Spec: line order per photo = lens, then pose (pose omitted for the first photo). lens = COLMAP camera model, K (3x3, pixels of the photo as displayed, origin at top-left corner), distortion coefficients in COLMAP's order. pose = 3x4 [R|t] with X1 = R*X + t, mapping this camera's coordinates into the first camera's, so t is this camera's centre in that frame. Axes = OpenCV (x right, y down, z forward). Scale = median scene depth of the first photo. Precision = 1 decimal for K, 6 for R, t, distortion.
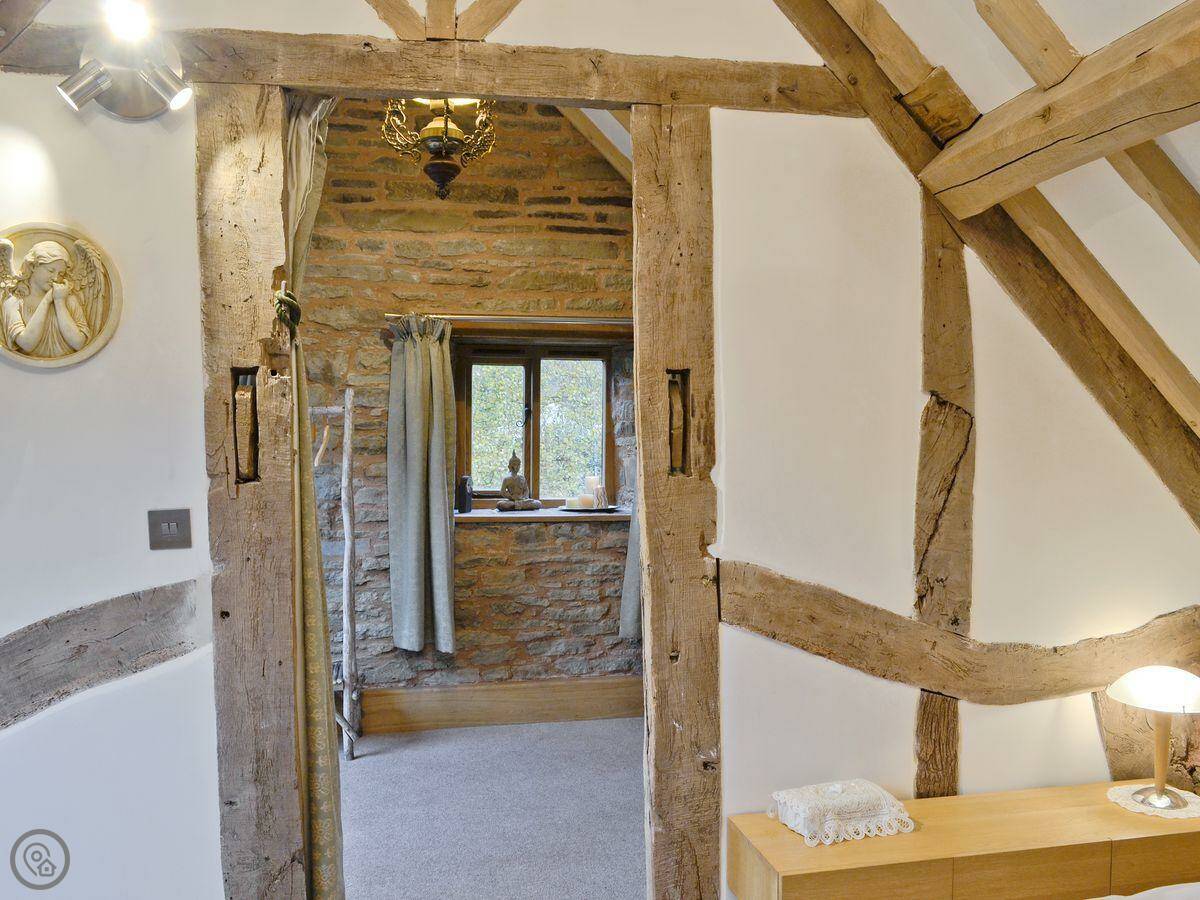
lens RADIAL K [[1103.3, 0, 634.4], [0, 1103.3, 449.7], [0, 0, 1]] dist [0.020992, 0.003493]
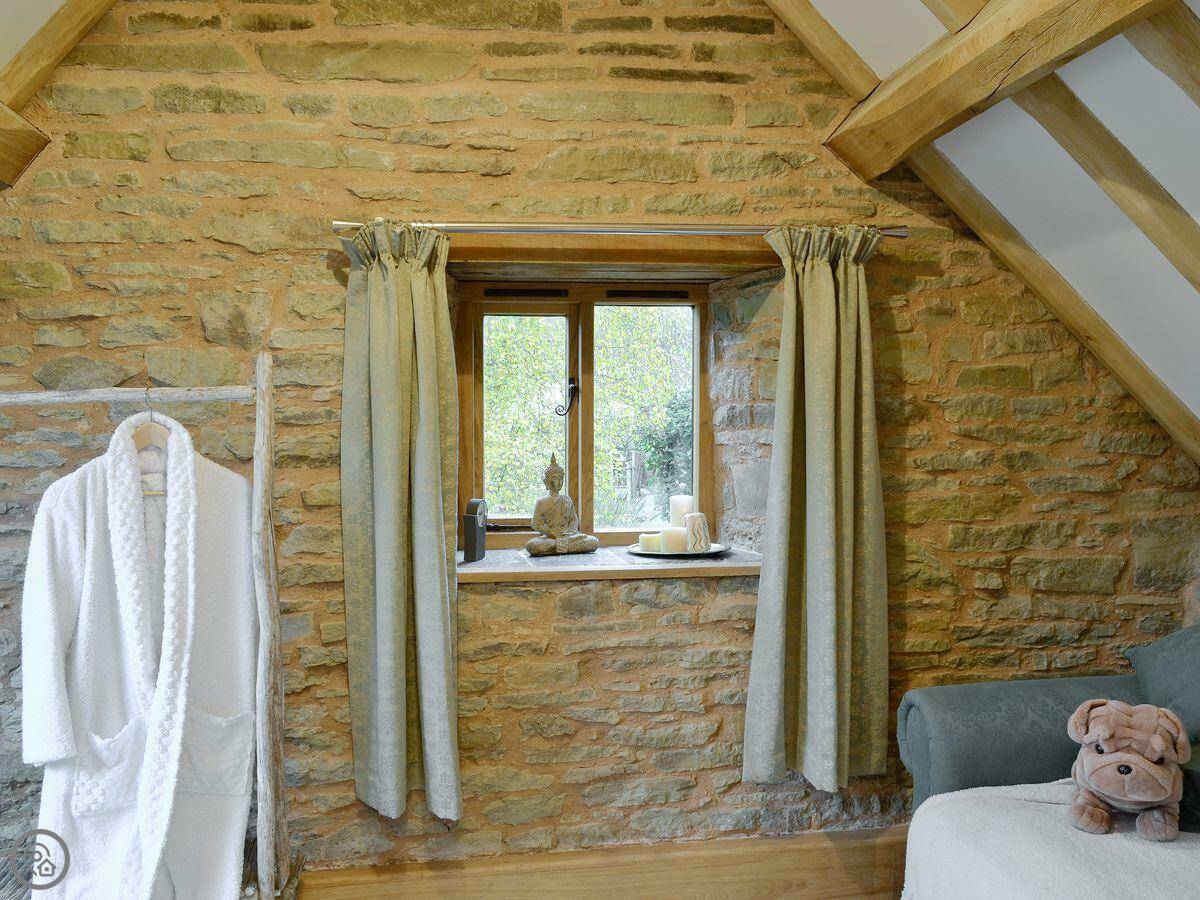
lens RADIAL K [[1500.3, 0, 600.0], [0, 1500.3, 450.0], [0, 0, 1]] dist [0.024395, 0.029963]
pose [[0.997781, -0.008818, -0.065991, -0.034681], [0.009290, 0.999933, 0.006836, -0.008525], [0.065926, -0.007434, 0.997797, 0.212964]]
